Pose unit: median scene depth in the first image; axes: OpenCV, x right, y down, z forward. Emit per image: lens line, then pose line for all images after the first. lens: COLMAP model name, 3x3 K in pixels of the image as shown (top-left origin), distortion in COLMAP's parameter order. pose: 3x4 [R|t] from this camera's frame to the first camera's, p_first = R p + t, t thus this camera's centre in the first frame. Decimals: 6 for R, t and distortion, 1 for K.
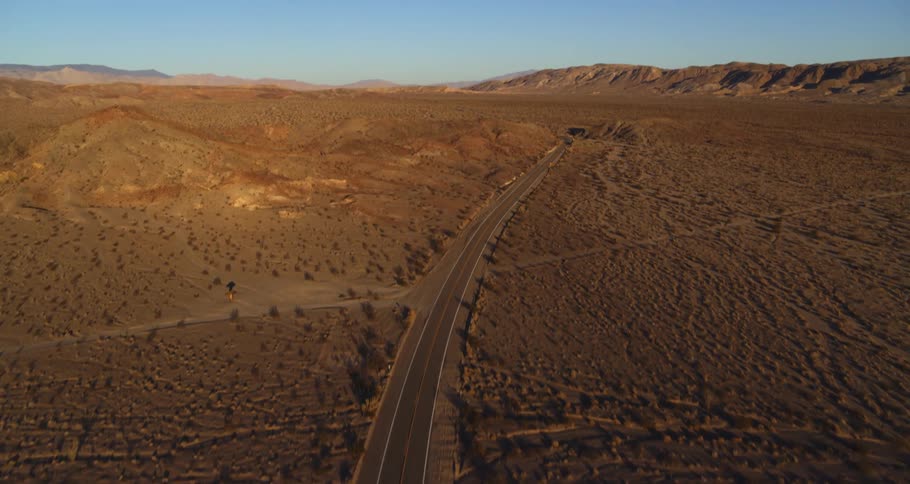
lens RADIAL K [[623.6, 0, 454.2], [0, 623.6, 253.0], [0, 0, 1]] dist [-0.107229, 0.070529]
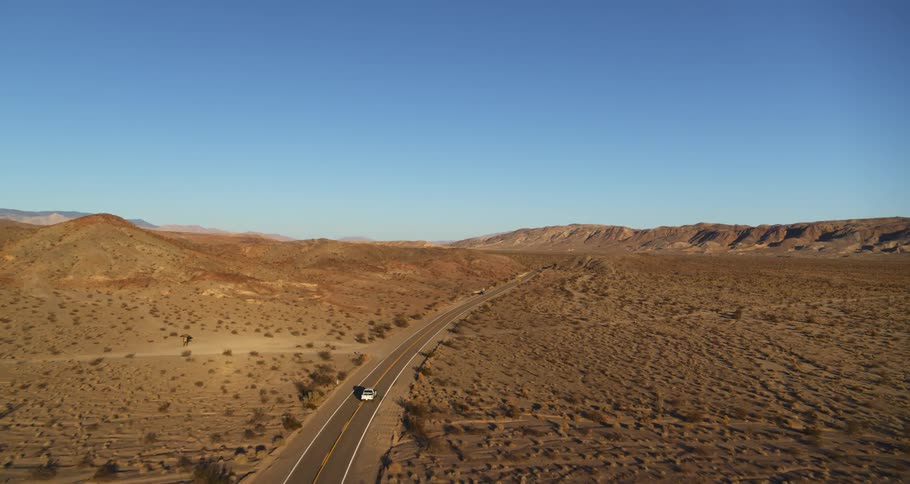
lens RADIAL K [[623.6, 0, 454.2], [0, 623.6, 253.0], [0, 0, 1]] dist [-0.107229, 0.070529]
pose [[0.999289, 0.018009, 0.033118, 0.022252], [-0.009388, 0.969717, -0.244050, 0.116354], [-0.036510, 0.243566, 0.969197, -0.000776]]
